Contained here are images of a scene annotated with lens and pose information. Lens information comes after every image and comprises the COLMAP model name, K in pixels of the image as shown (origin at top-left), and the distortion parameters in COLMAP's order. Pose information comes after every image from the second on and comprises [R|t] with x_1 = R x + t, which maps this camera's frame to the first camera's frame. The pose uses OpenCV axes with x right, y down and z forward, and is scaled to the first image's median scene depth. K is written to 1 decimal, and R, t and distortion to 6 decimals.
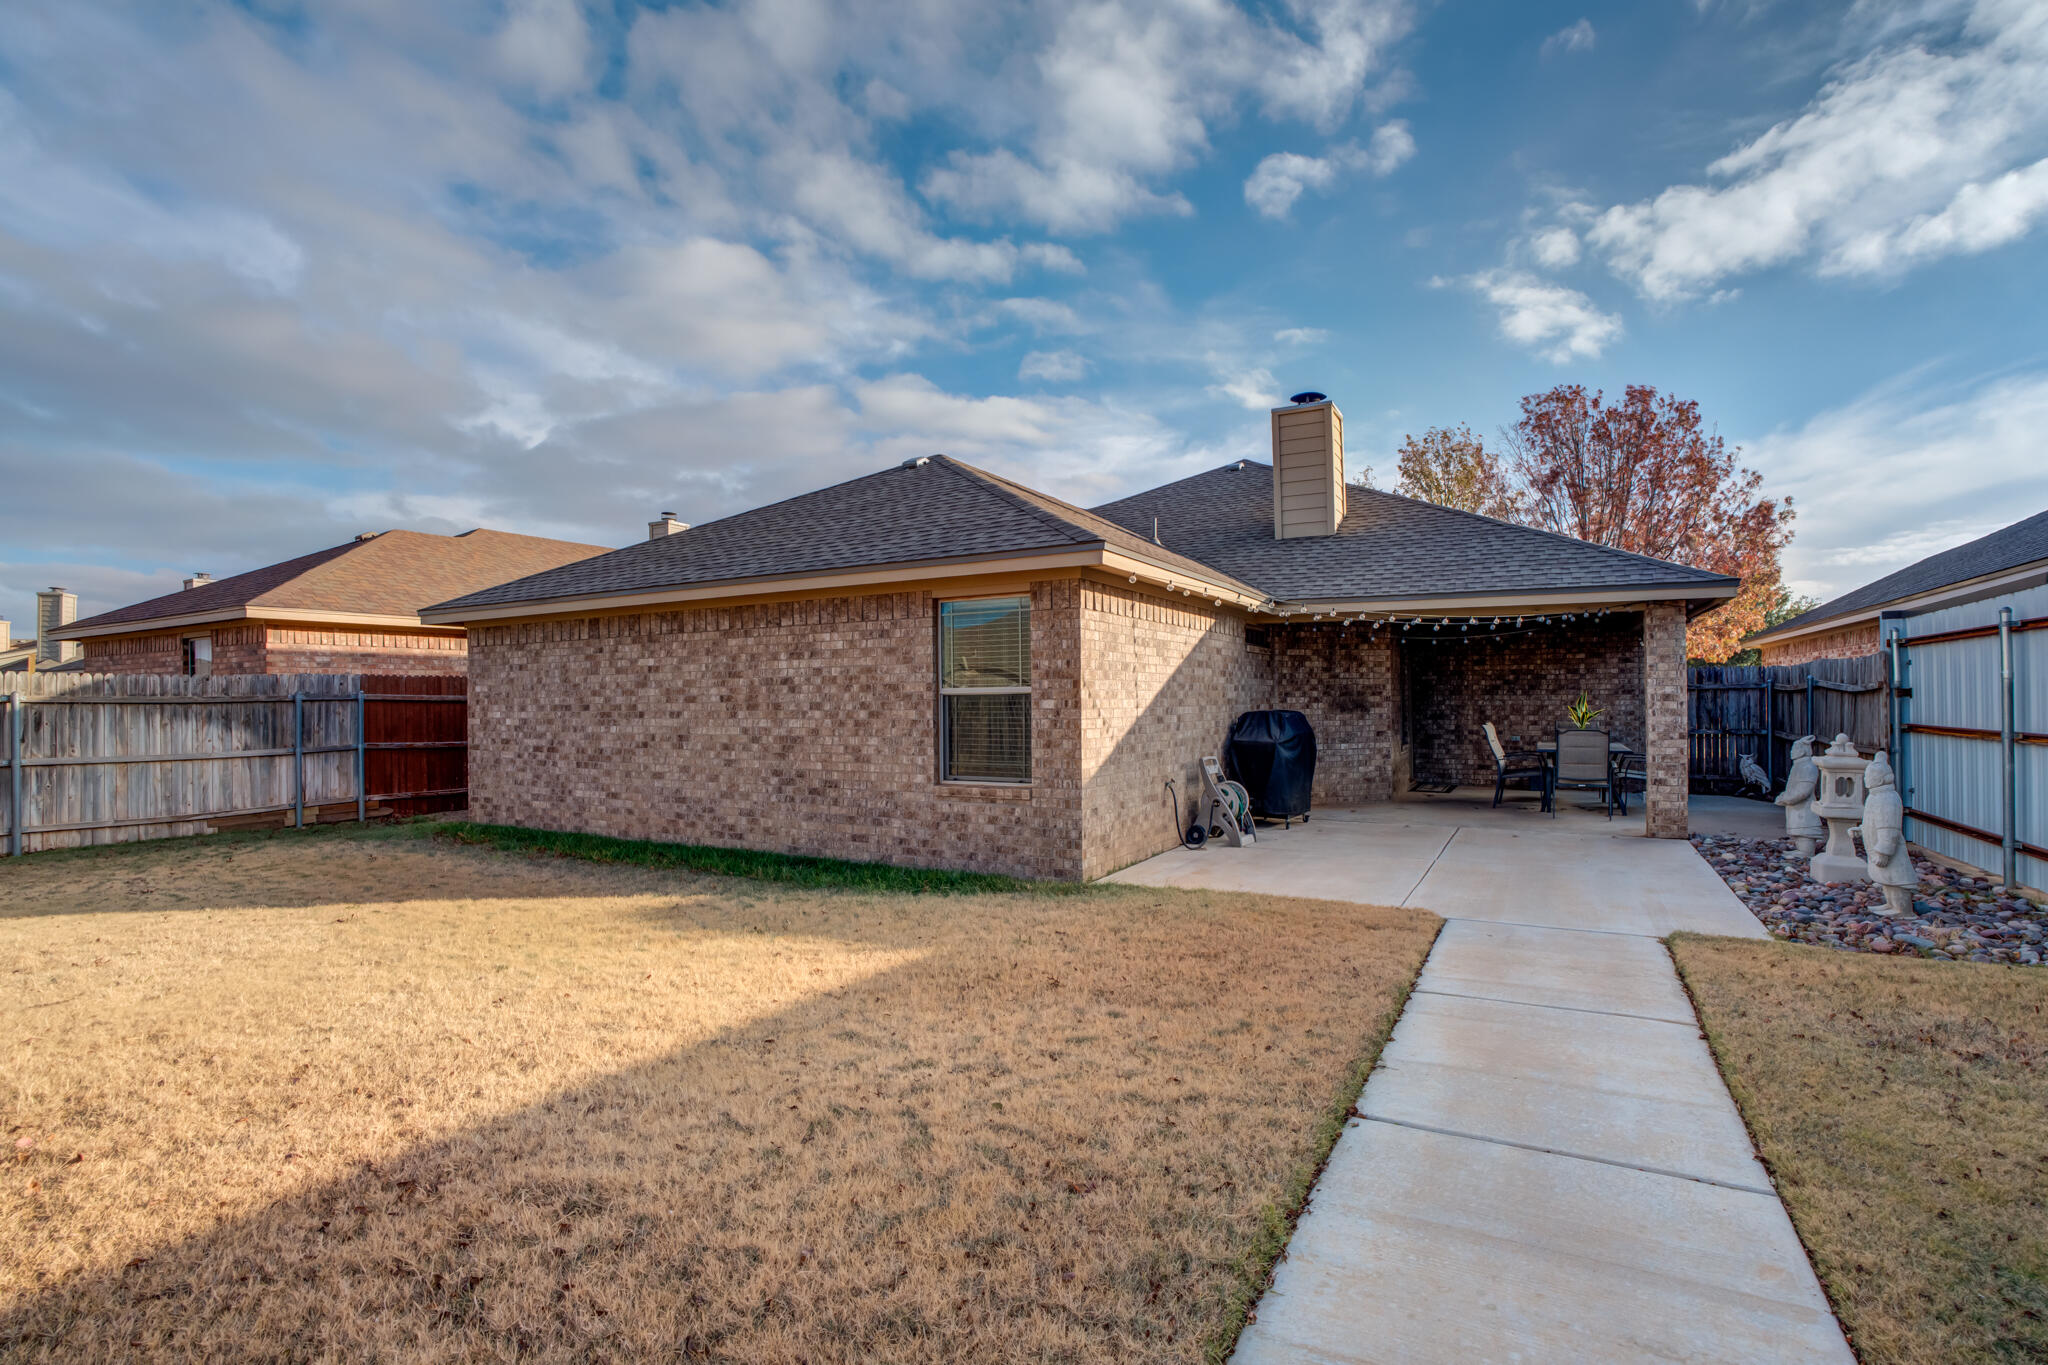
lens RADIAL K [[956.8, 0, 1086.5], [0, 956.8, 691.0], [0, 0, 1]] dist [-0.023614, 0.013598]
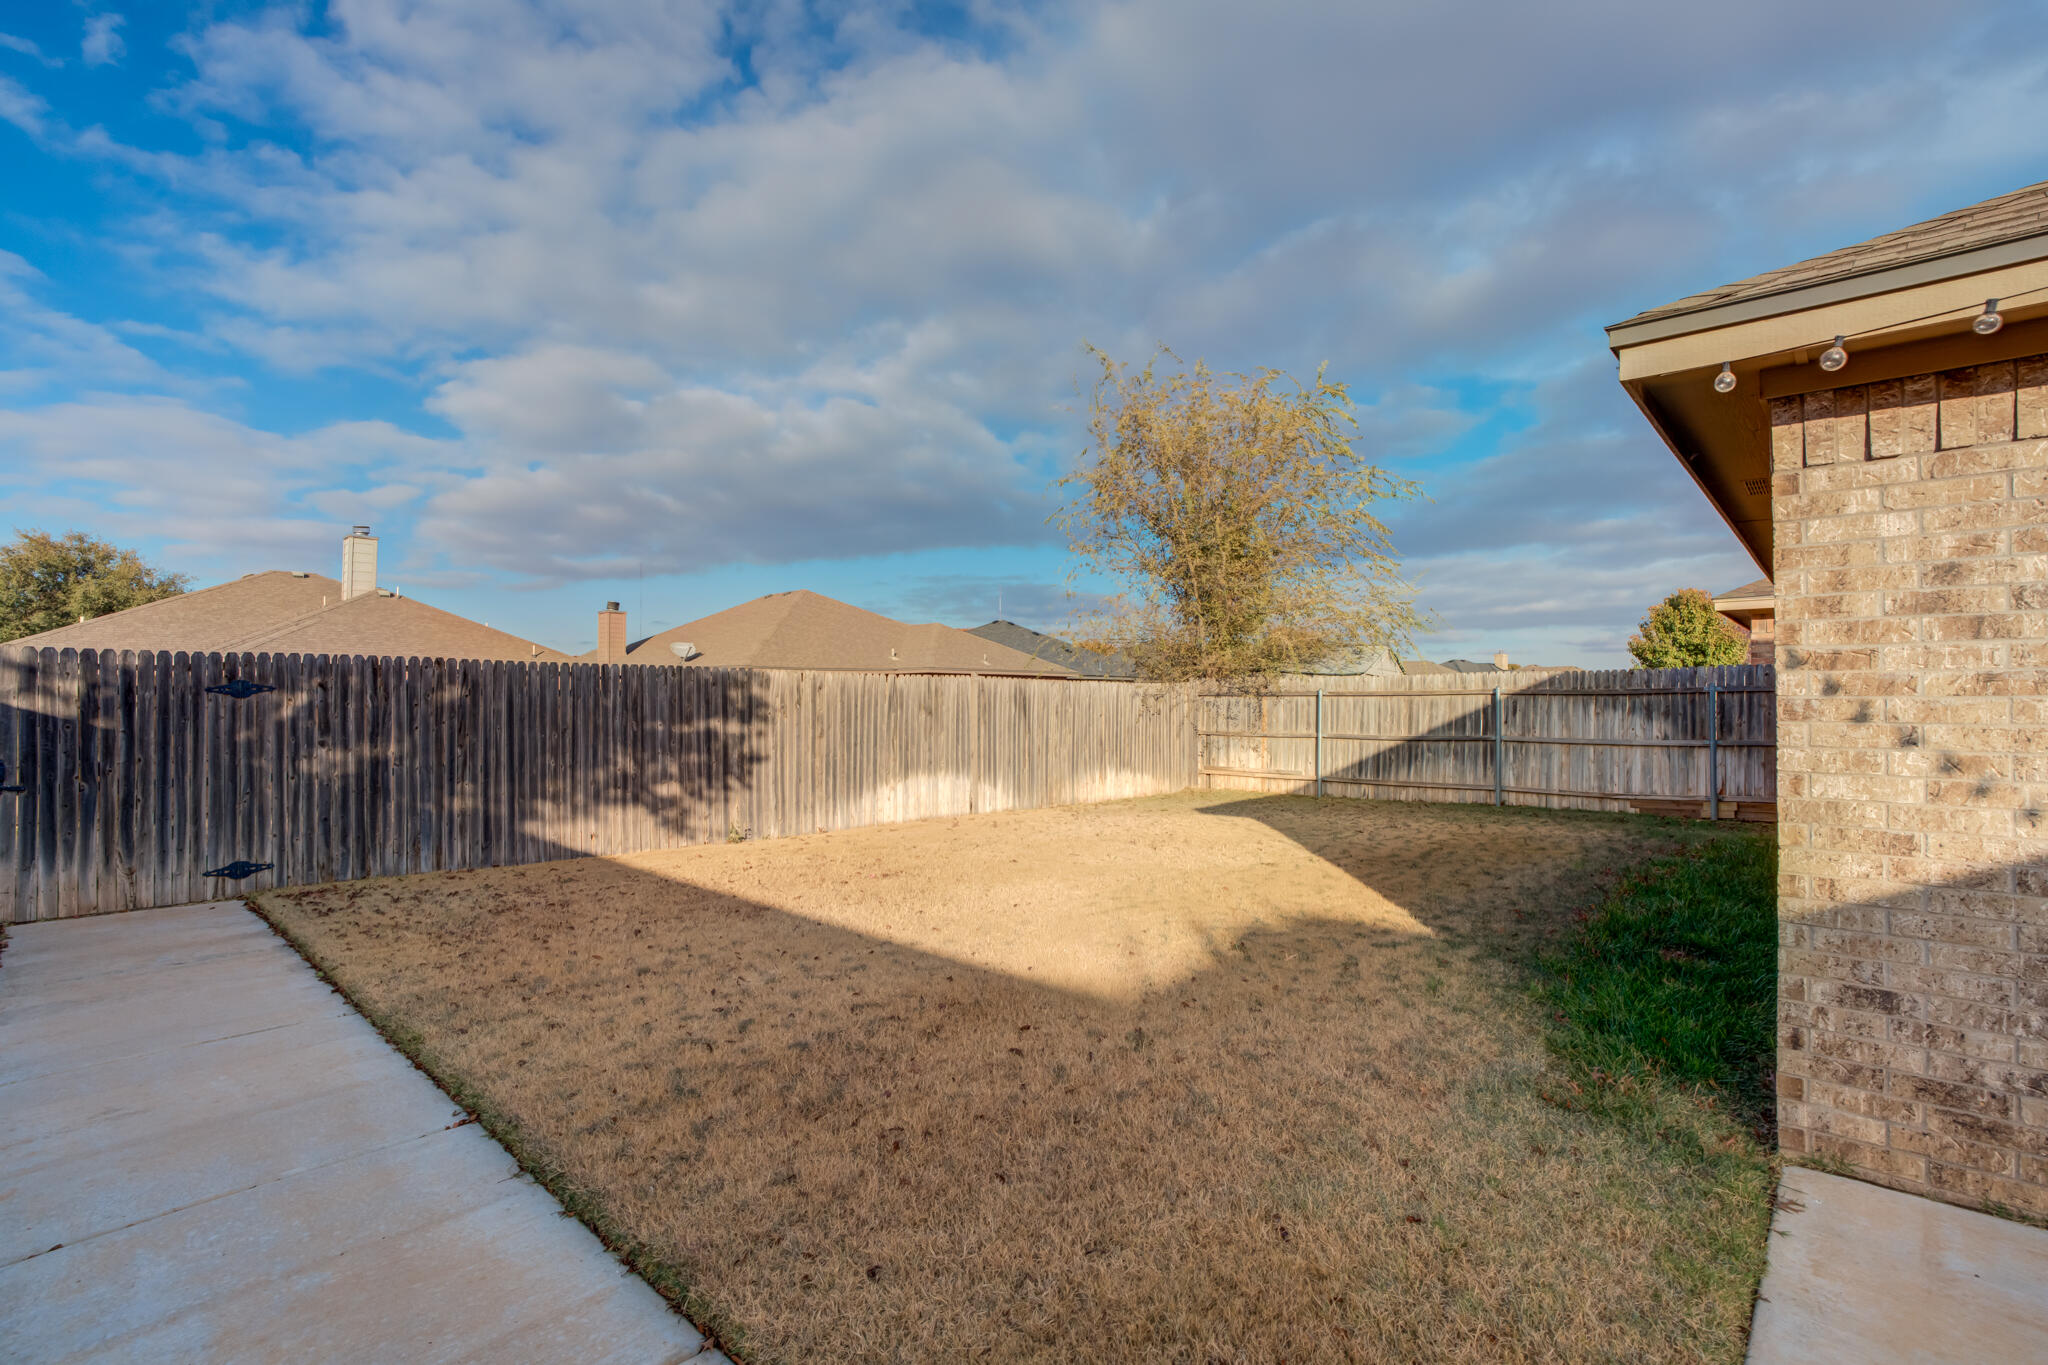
lens RADIAL K [[941.1, 0, 972.6], [0, 941.1, 662.8], [0, 0, 1]] dist [-0.003473, 0.006688]
pose [[-0.317530, -0.027505, -0.947849, 0.360319], [0.014694, 0.999316, -0.033921, 0.001132], [0.948134, -0.024699, -0.316909, 0.617825]]
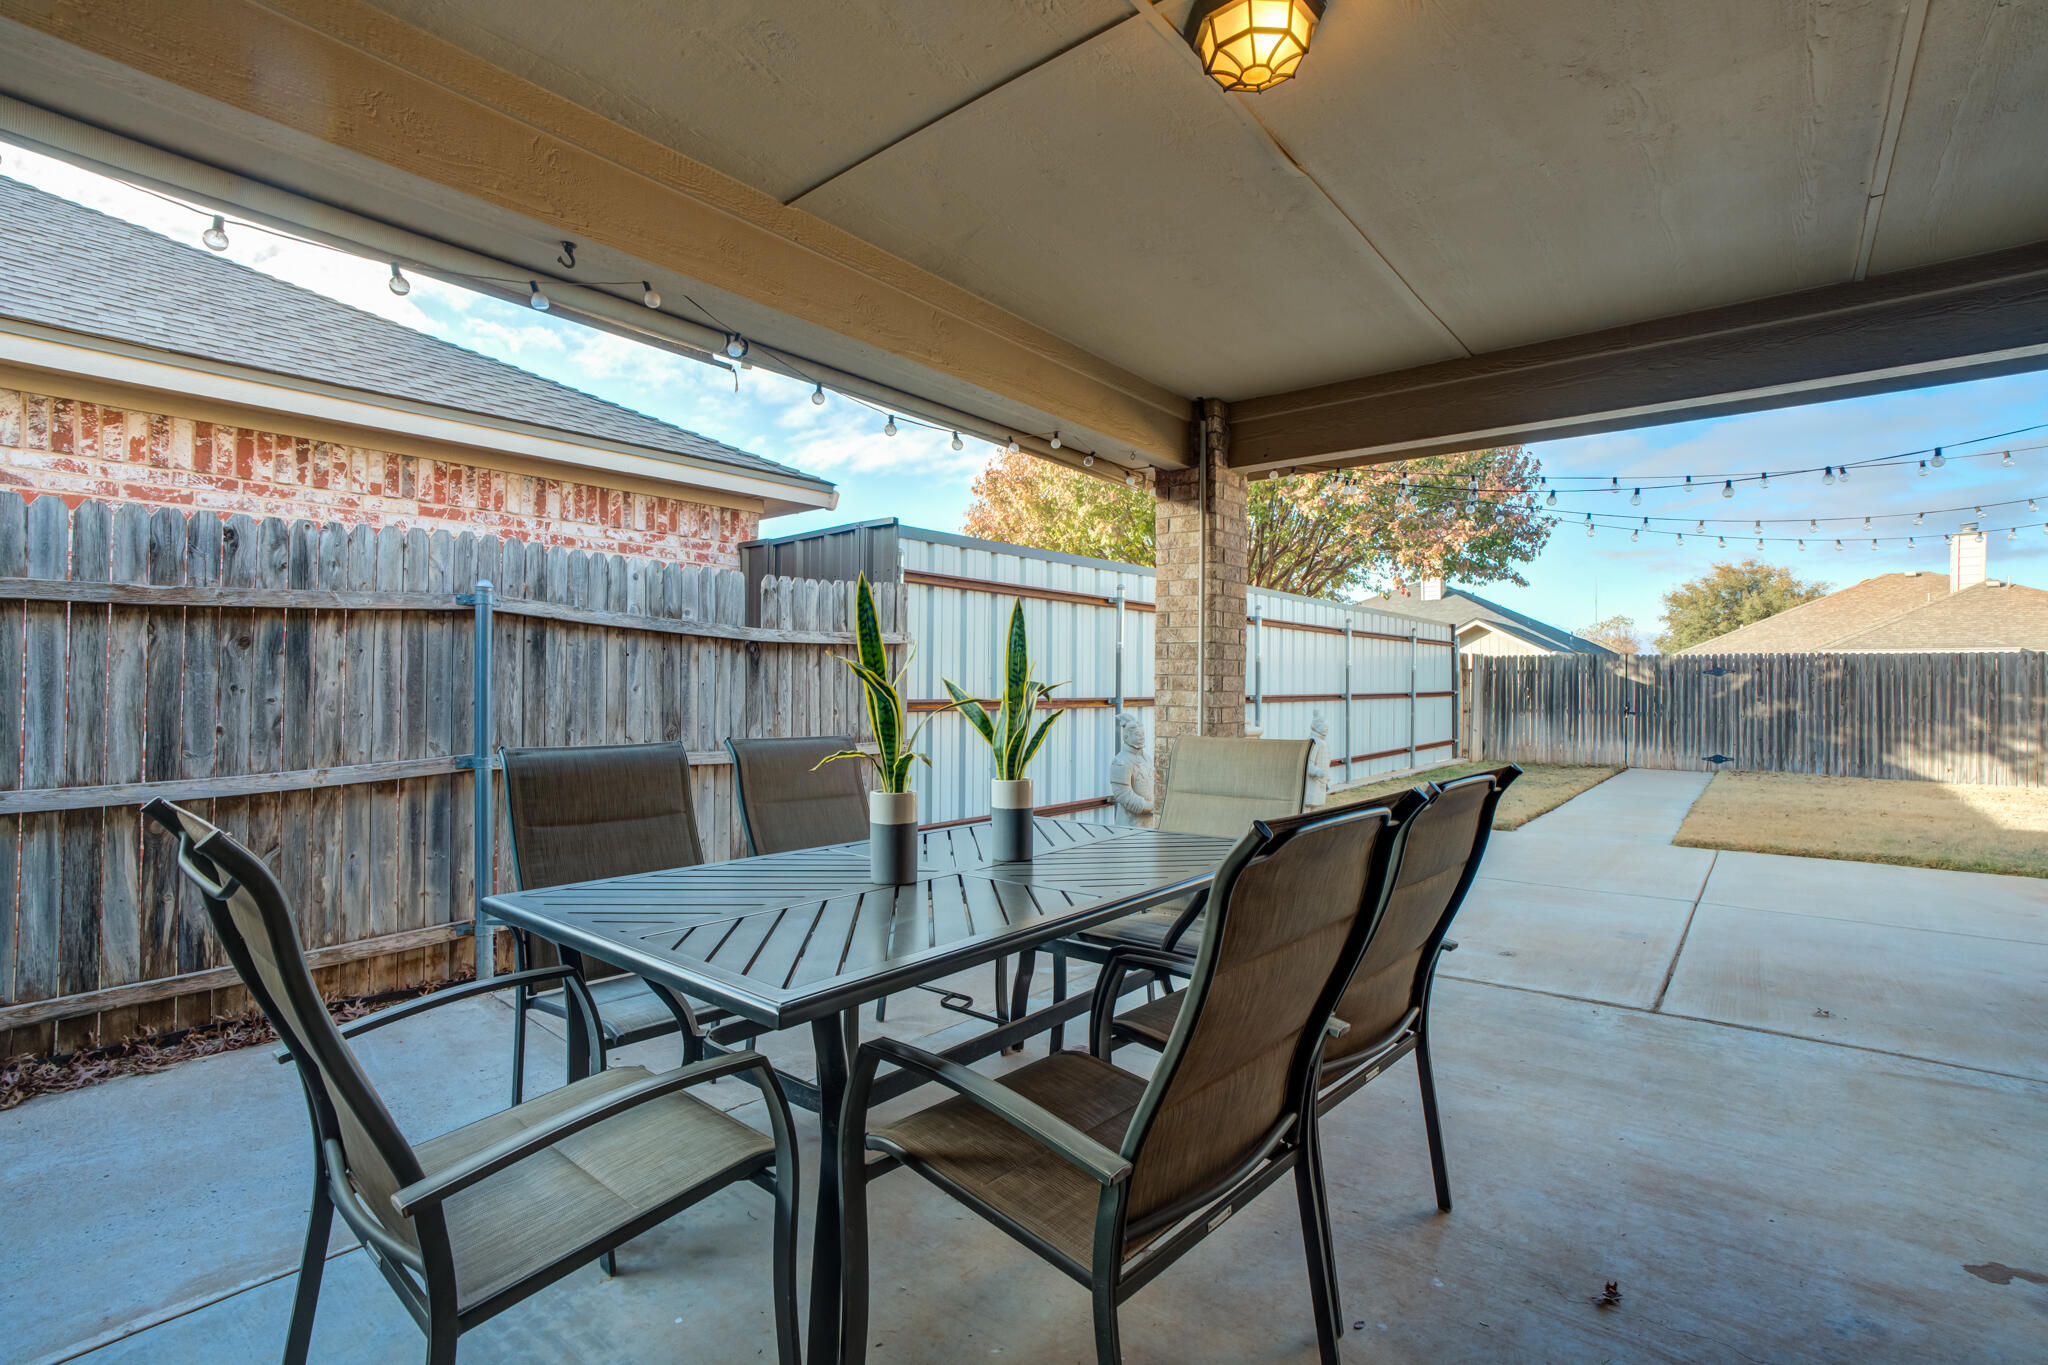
lens RADIAL K [[956.8, 0, 1074.9], [0, 956.8, 674.3], [0, 0, 1]] dist [-0.023614, 0.013598]
pose [[-0.986129, 0.001605, 0.165973, 0.632713], [-0.002173, 0.999743, -0.022576, 0.031088], [-0.165967, -0.022623, -0.985872, 1.600920]]
